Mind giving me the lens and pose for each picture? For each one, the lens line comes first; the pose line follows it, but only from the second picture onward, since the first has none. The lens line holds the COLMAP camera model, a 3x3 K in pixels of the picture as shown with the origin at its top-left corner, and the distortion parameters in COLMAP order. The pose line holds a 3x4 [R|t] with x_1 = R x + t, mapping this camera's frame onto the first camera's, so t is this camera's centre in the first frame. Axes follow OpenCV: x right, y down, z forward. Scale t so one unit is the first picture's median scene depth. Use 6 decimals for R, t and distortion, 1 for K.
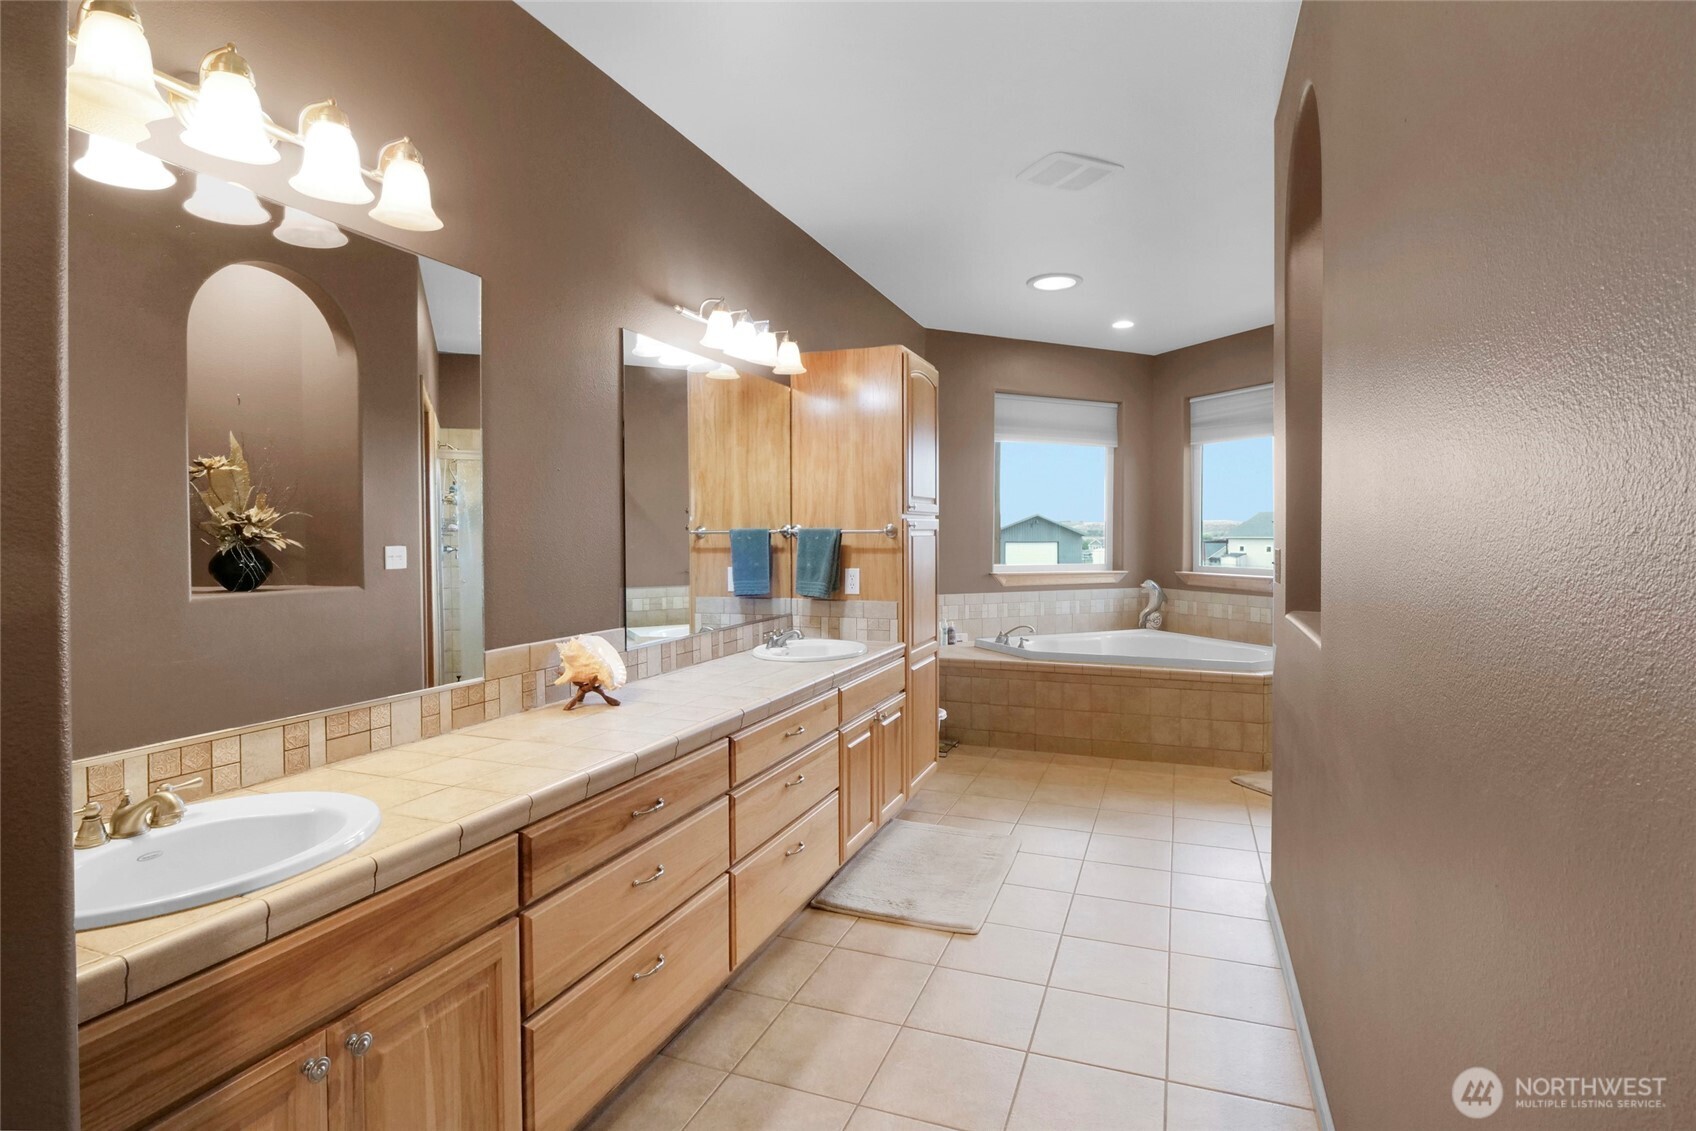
lens RADIAL K [[826.6, 0, 842.0], [0, 826.6, 538.5], [0, 0, 1]] dist [0.000377, 0.000107]
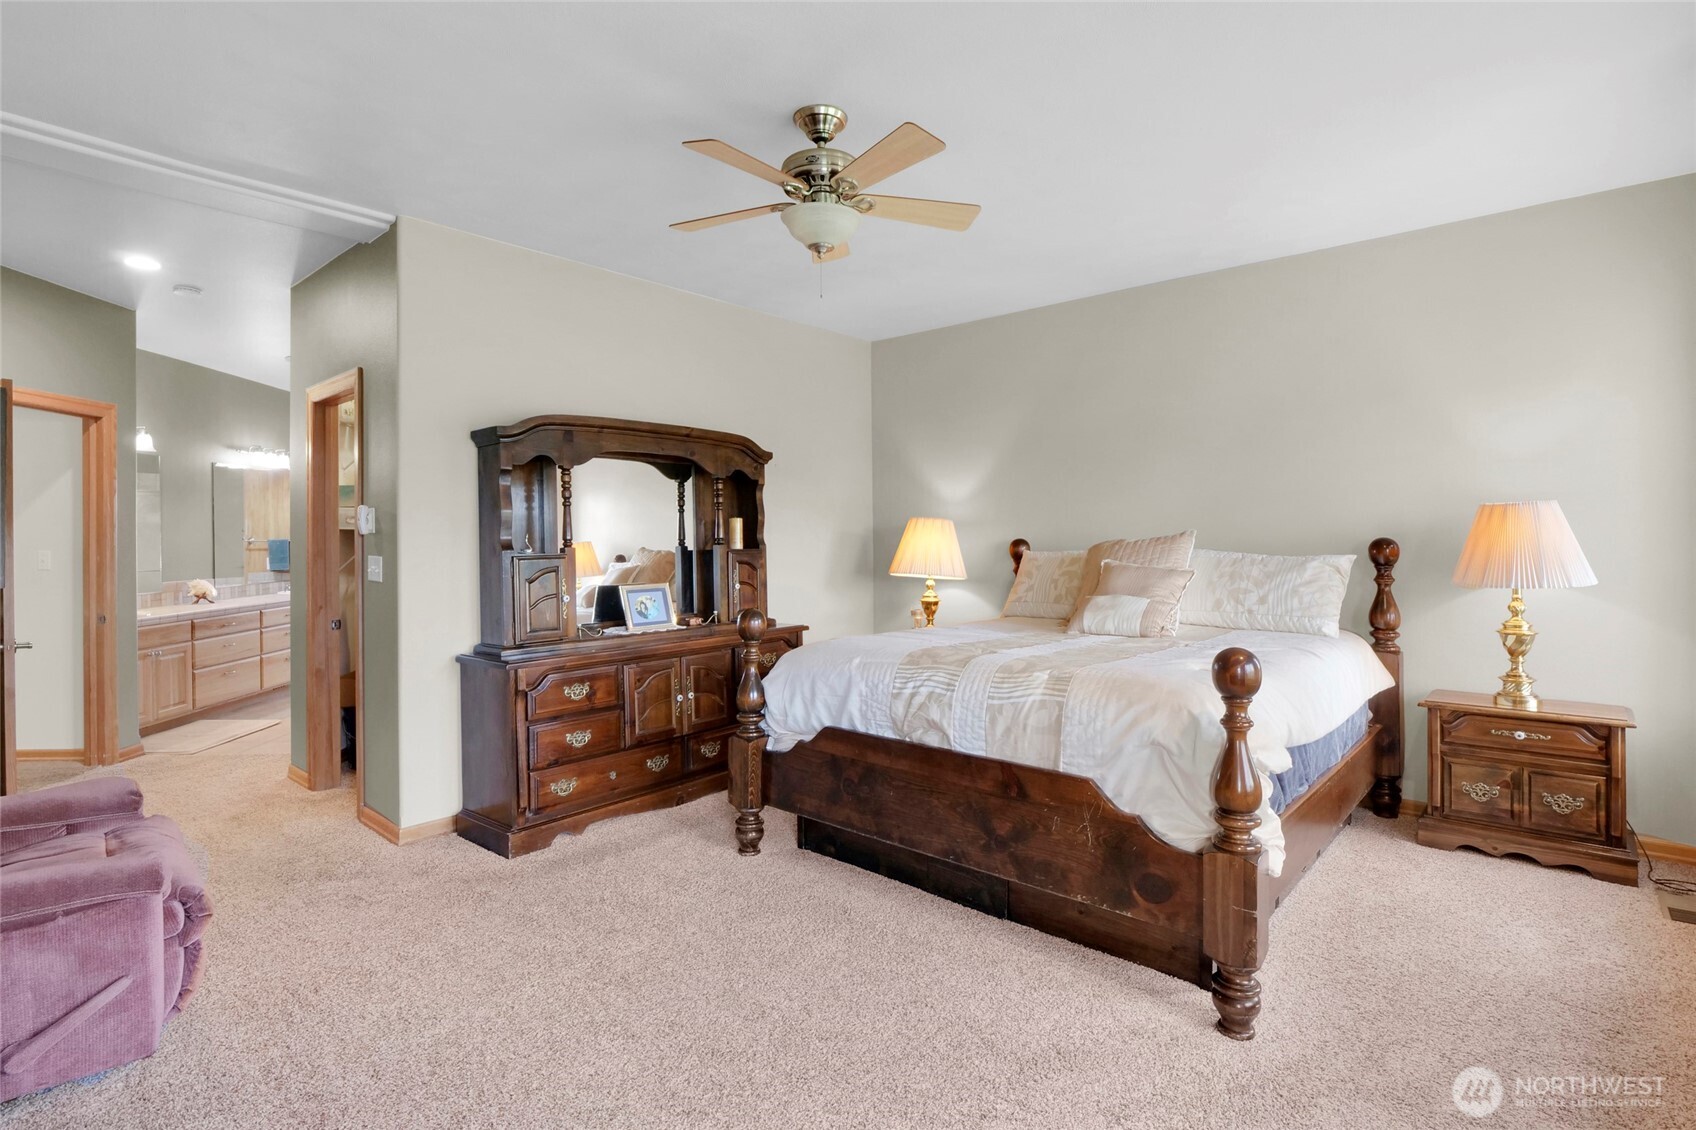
lens RADIAL K [[826.6, 0, 842.0], [0, 826.6, 538.0], [0, 0, 1]] dist [0.000377, 0.000107]
pose [[0.903798, -0.003603, 0.427944, 0.201853], [0.004311, 0.999990, -0.000686, -0.005260], [-0.427937, 0.002465, 0.903805, -1.080770]]
